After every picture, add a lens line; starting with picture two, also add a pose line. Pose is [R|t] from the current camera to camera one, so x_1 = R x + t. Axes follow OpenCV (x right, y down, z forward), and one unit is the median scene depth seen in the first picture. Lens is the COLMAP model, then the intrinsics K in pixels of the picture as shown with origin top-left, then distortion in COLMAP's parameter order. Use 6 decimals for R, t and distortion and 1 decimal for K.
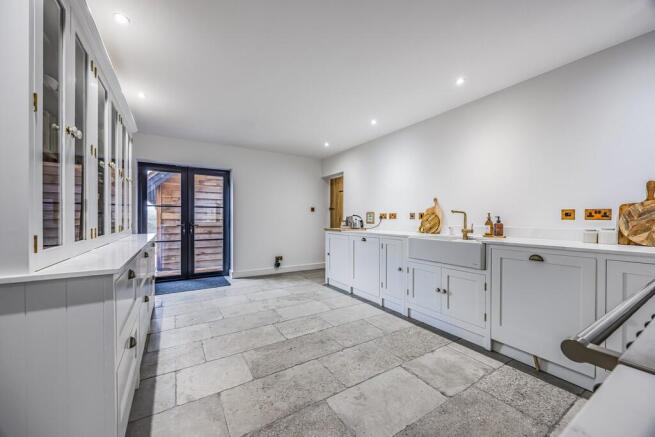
lens RADIAL K [[253.6, 0, 332.4], [0, 253.6, 218.8], [0, 0, 1]] dist [-0.001891, -0.000010]
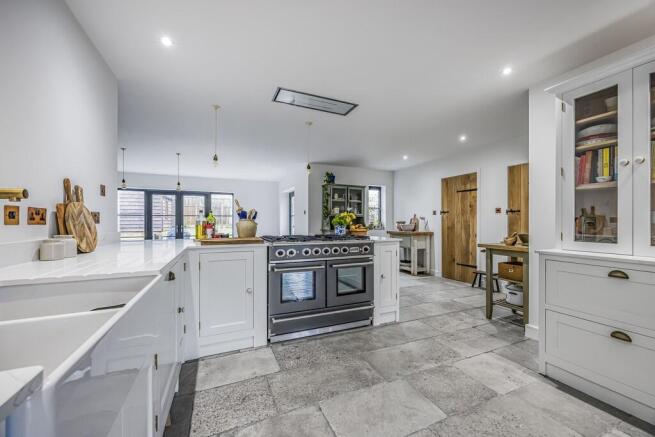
lens RADIAL K [[253.6, 0, 328.4], [0, 253.6, 222.7], [0, 0, 1]] dist [-0.001891, -0.000010]
pose [[-0.989020, -0.007065, 0.147616, 0.178741], [-0.006452, 0.999968, 0.004628, -0.007412], [-0.147644, 0.003624, -0.989034, 1.274581]]
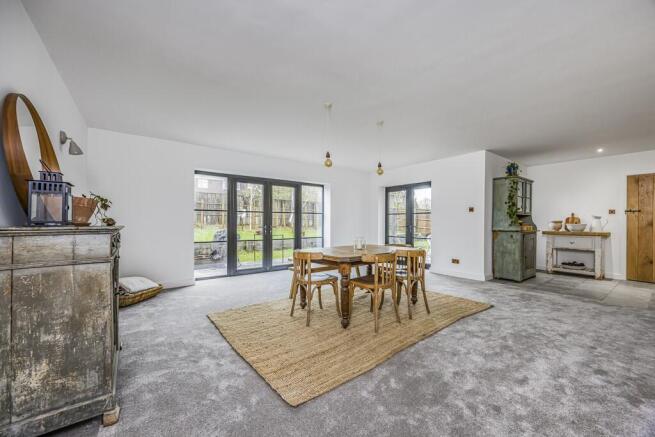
lens RADIAL K [[253.6, 0, 328.3], [0, 253.6, 219.3], [0, 0, 1]] dist [-0.001891, -0.000010]
pose [[-0.996129, -0.008439, -0.087501, 2.093246], [-0.008213, 0.999962, -0.002944, -0.003311], [0.087523, -0.002214, -0.996160, 0.810913]]
